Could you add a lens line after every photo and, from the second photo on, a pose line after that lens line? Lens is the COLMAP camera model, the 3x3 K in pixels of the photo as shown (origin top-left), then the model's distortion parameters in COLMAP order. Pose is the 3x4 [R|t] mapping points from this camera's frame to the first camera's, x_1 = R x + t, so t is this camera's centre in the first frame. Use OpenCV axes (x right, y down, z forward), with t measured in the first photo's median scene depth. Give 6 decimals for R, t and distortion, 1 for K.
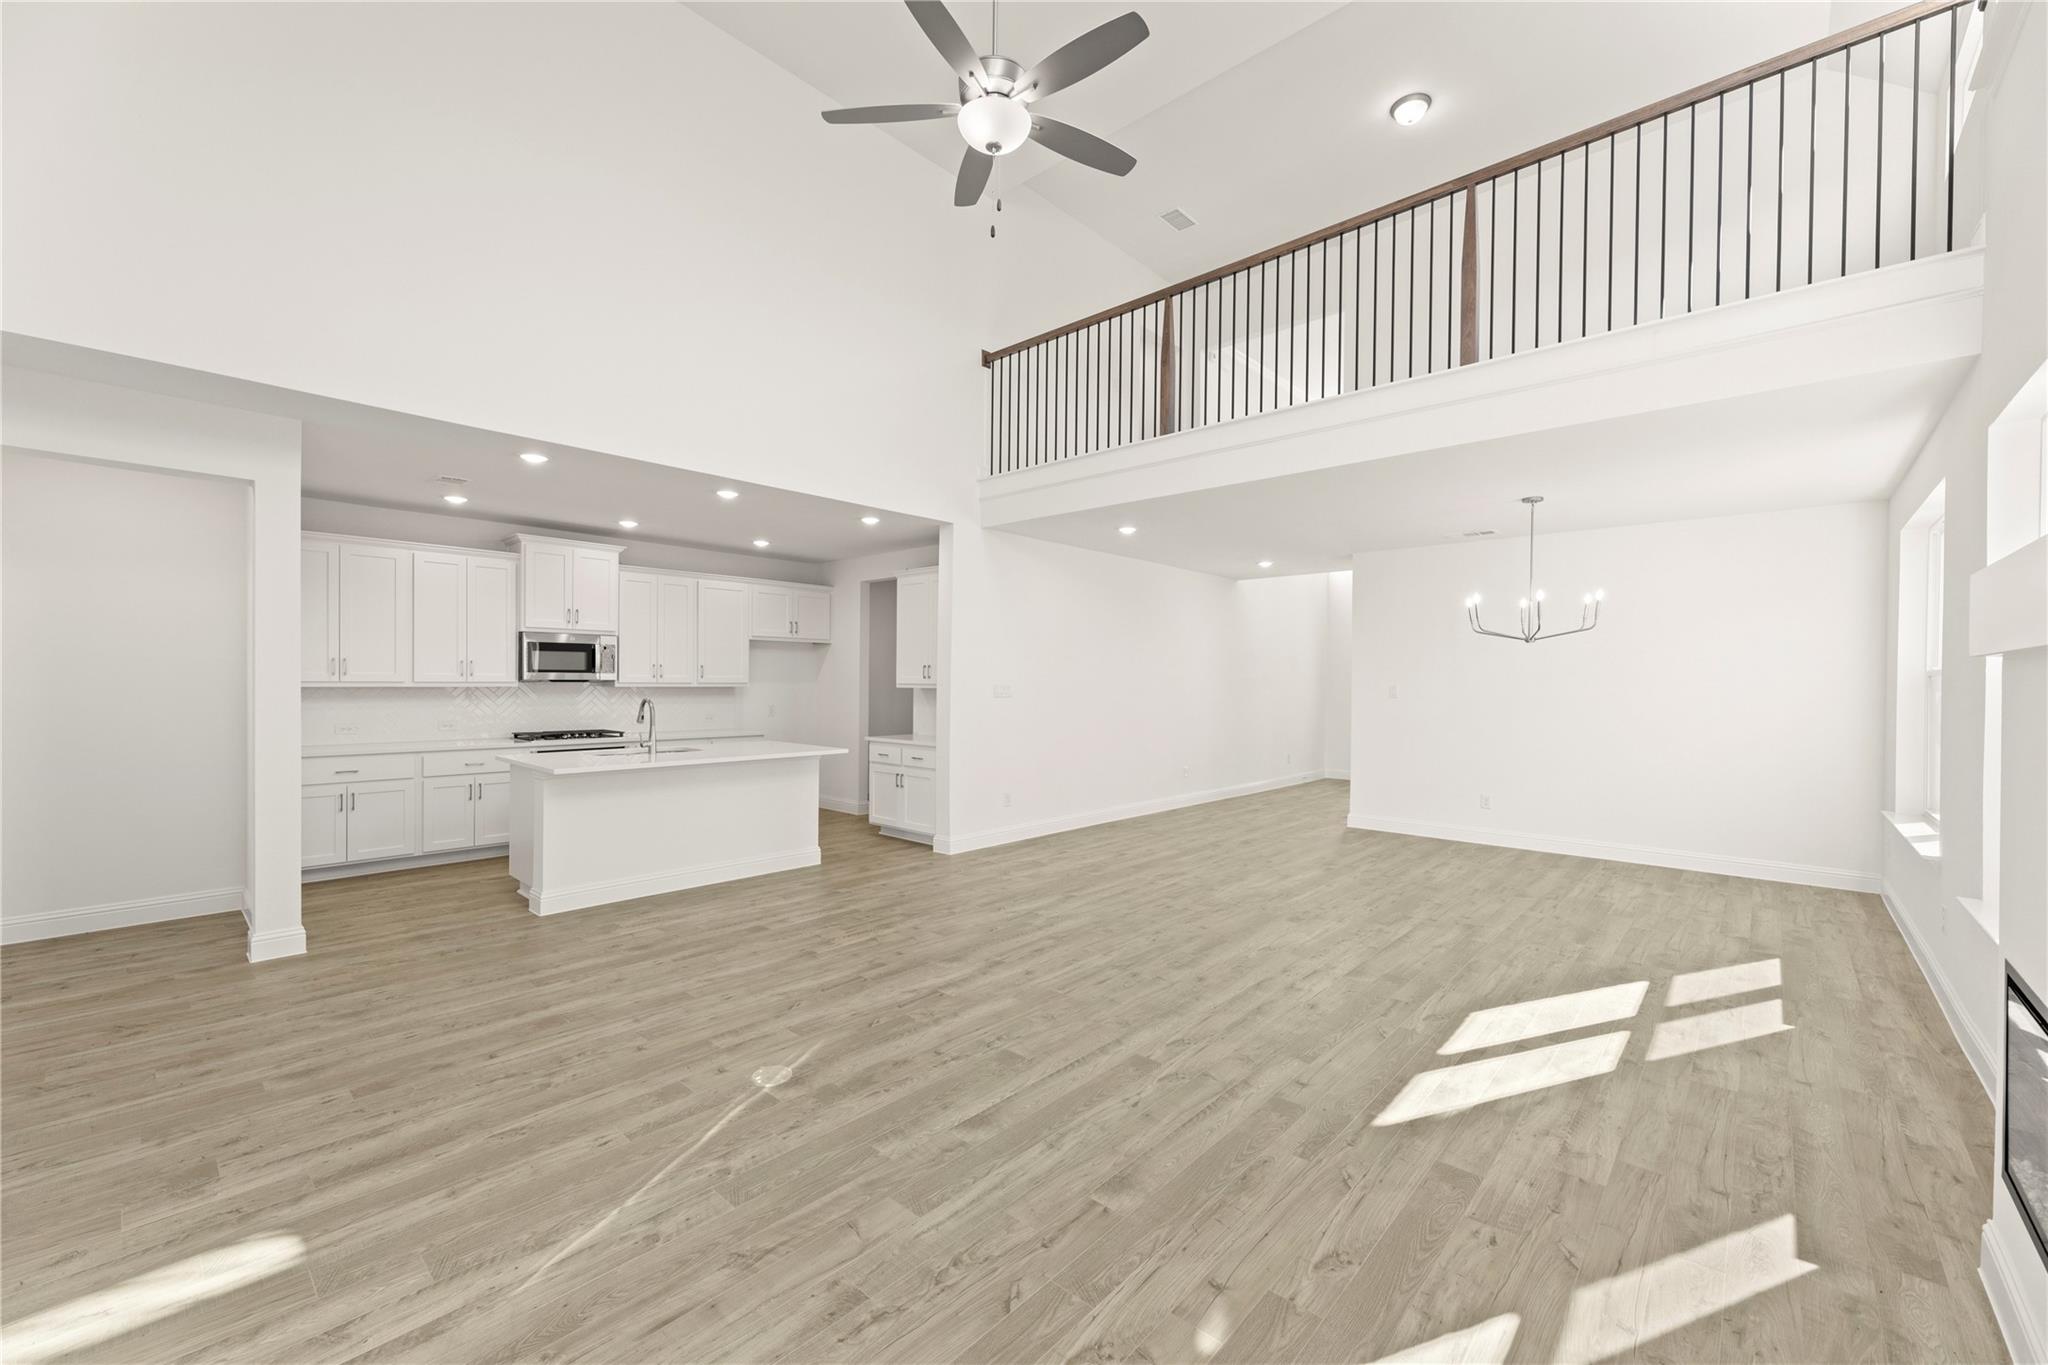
lens RADIAL K [[820.9, 0, 1024.0], [0, 820.9, 682.5], [0, 0, 1]] dist [0.000309, -0.000133]
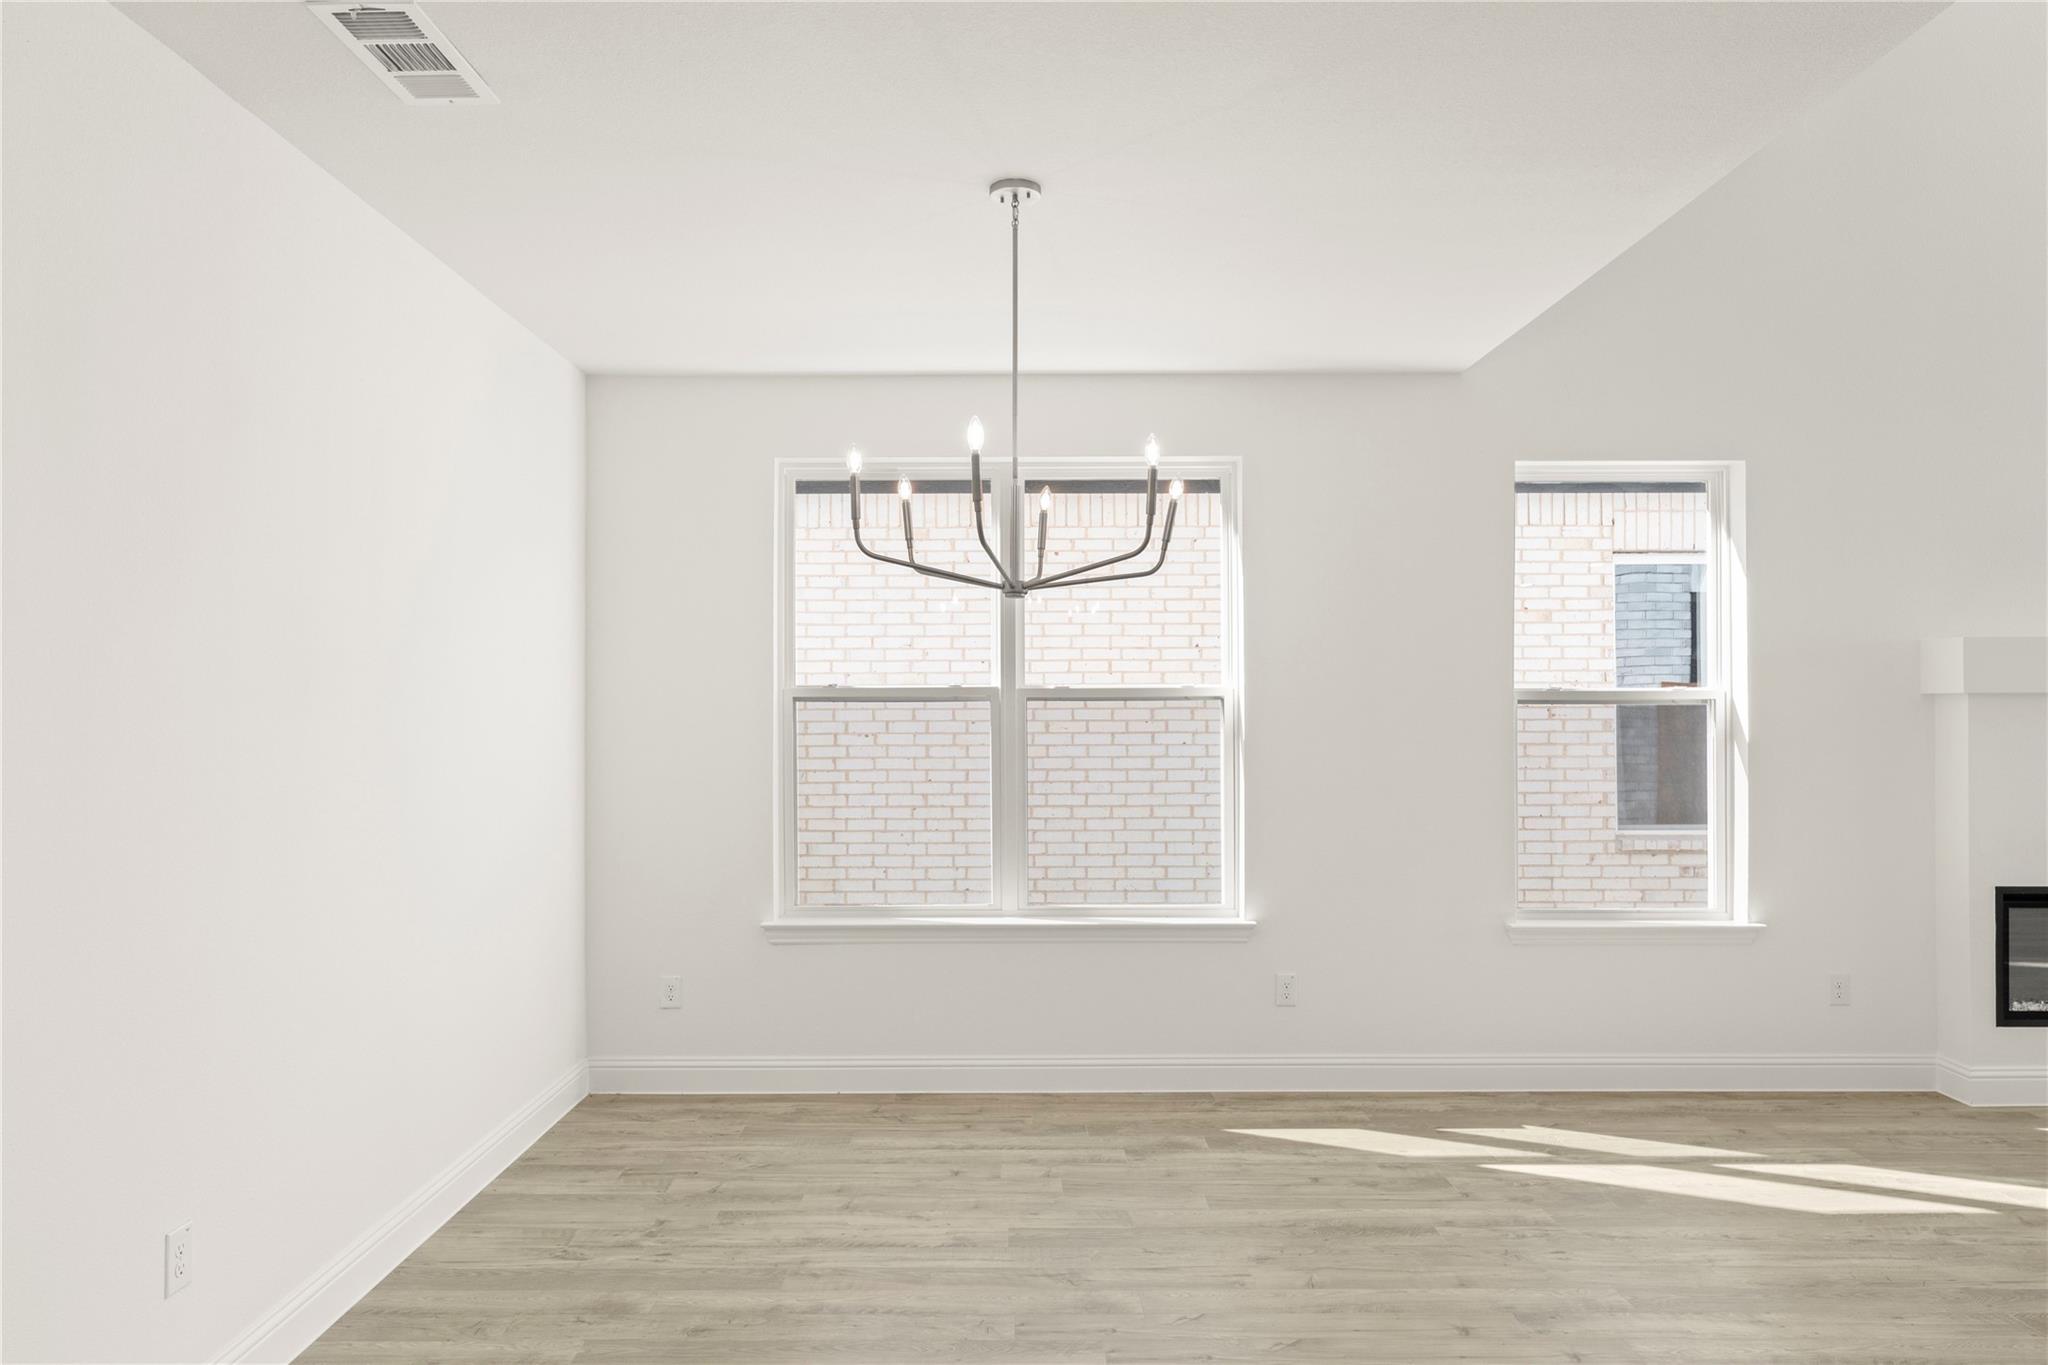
lens RADIAL K [[1313.5, 0, 1021.6], [0, 1313.5, 742.7], [0, 0, 1]] dist [-0.001396, -0.000811]
pose [[-0.666877, -0.025206, 0.744741, 0.169417], [-0.001290, 0.999465, 0.032672, -0.003498], [-0.745166, 0.020827, -0.666553, 1.138804]]
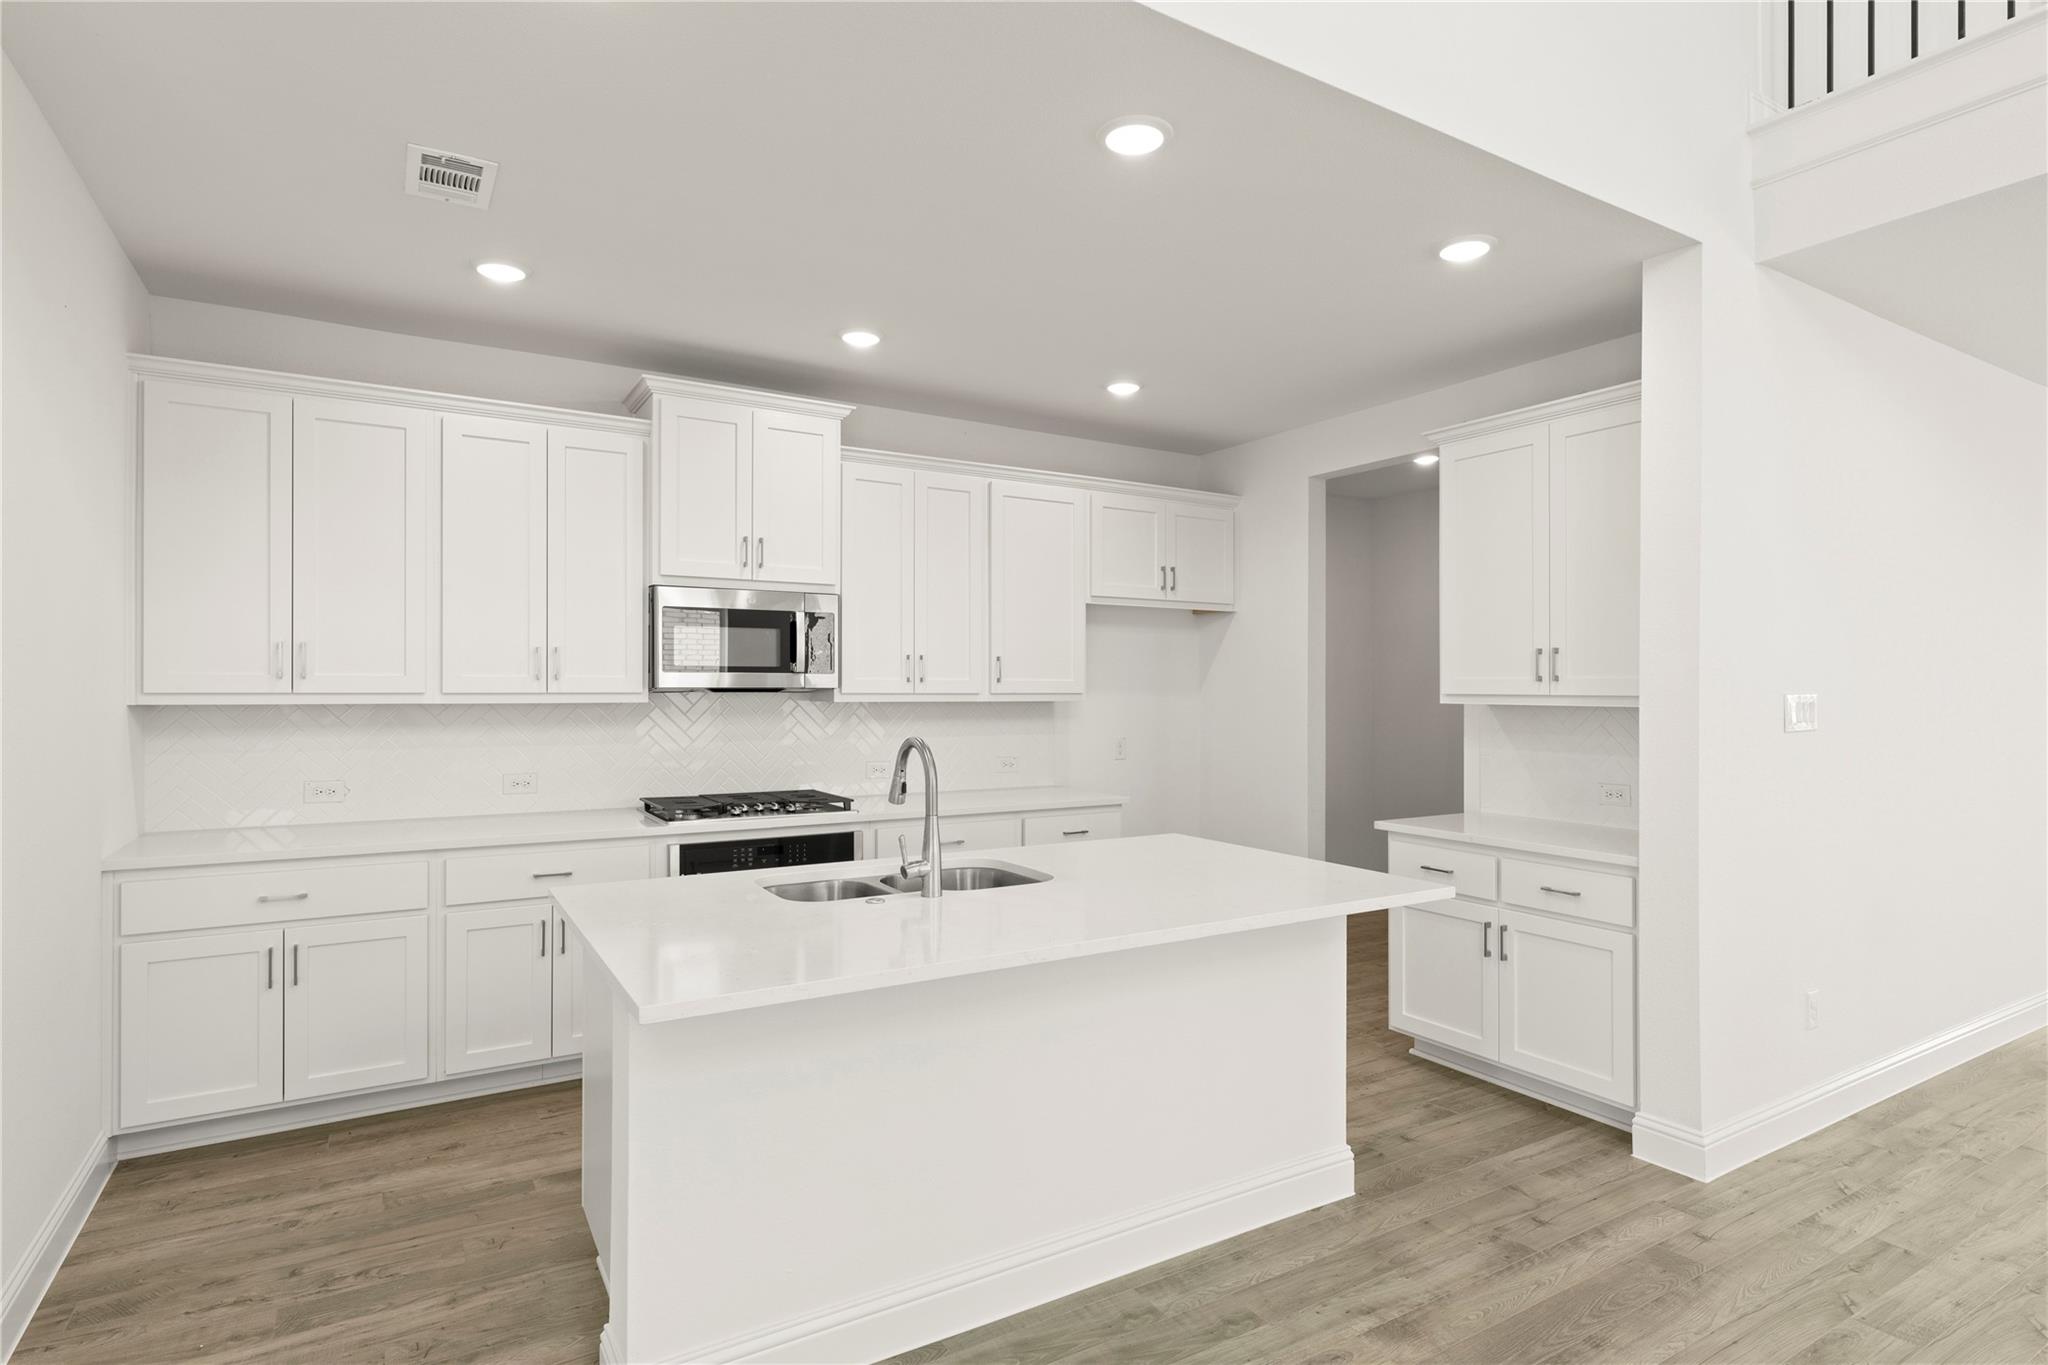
lens RADIAL K [[1064.5, 0, 1022.9], [0, 1064.5, 690.0], [0, 0, 1]] dist [-0.001428, -0.000428]
pose [[0.959047, -0.003177, -0.283227, -0.234494], [0.002990, 0.999995, -0.001093, -0.000860], [0.283230, 0.000201, 0.959052, 0.470701]]
